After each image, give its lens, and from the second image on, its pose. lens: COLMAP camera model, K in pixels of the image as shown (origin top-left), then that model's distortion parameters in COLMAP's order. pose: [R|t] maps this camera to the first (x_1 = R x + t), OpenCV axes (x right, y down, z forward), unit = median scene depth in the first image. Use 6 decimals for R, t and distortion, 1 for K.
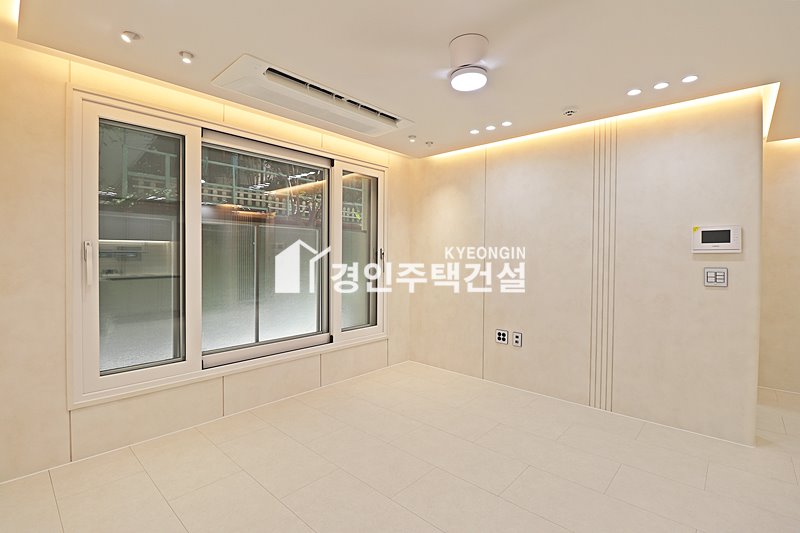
lens RADIAL K [[374.8, 0, 401.6], [0, 374.8, 255.9], [0, 0, 1]] dist [0.000817, -0.011633]
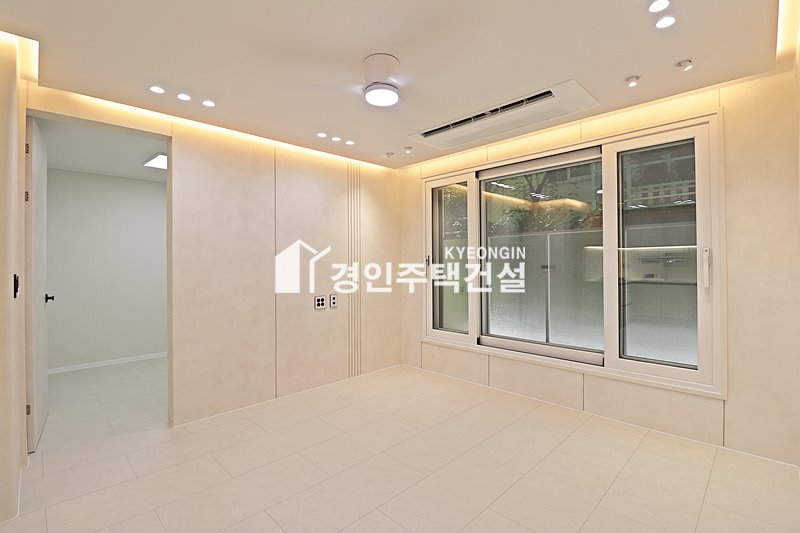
lens RADIAL K [[372.2, 0, 401.8], [0, 372.2, 261.3], [0, 0, 1]] dist [0.002130, -0.012294]
pose [[-0.043574, -0.009970, -0.999000, 0.585034], [0.009369, 0.999902, -0.010387, 0.003607], [0.999006, -0.009812, -0.043476, 0.526602]]
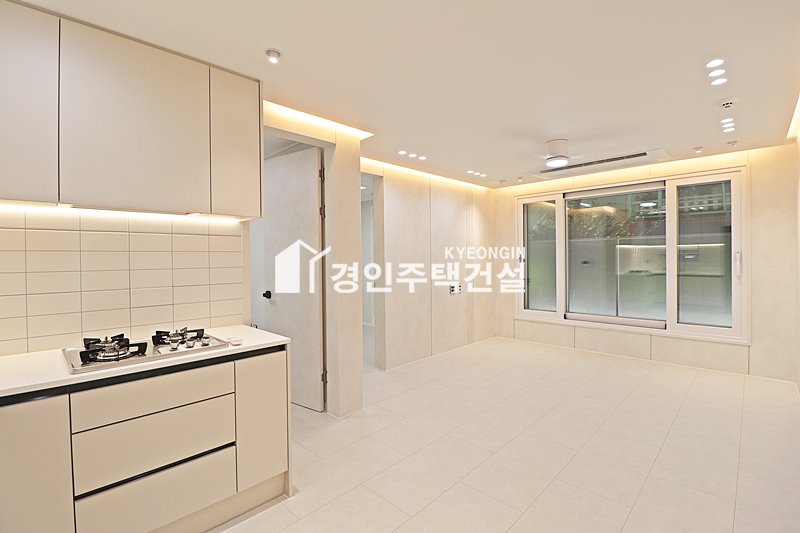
lens RADIAL K [[372.2, 0, 401.8], [0, 372.2, 261.3], [0, 0, 1]] dist [0.002130, -0.012294]
pose [[-0.027850, 0.003145, -0.999607, 0.942302], [0.013593, 0.999904, 0.002767, -0.006774], [0.999520, -0.013511, -0.027890, 0.150084]]
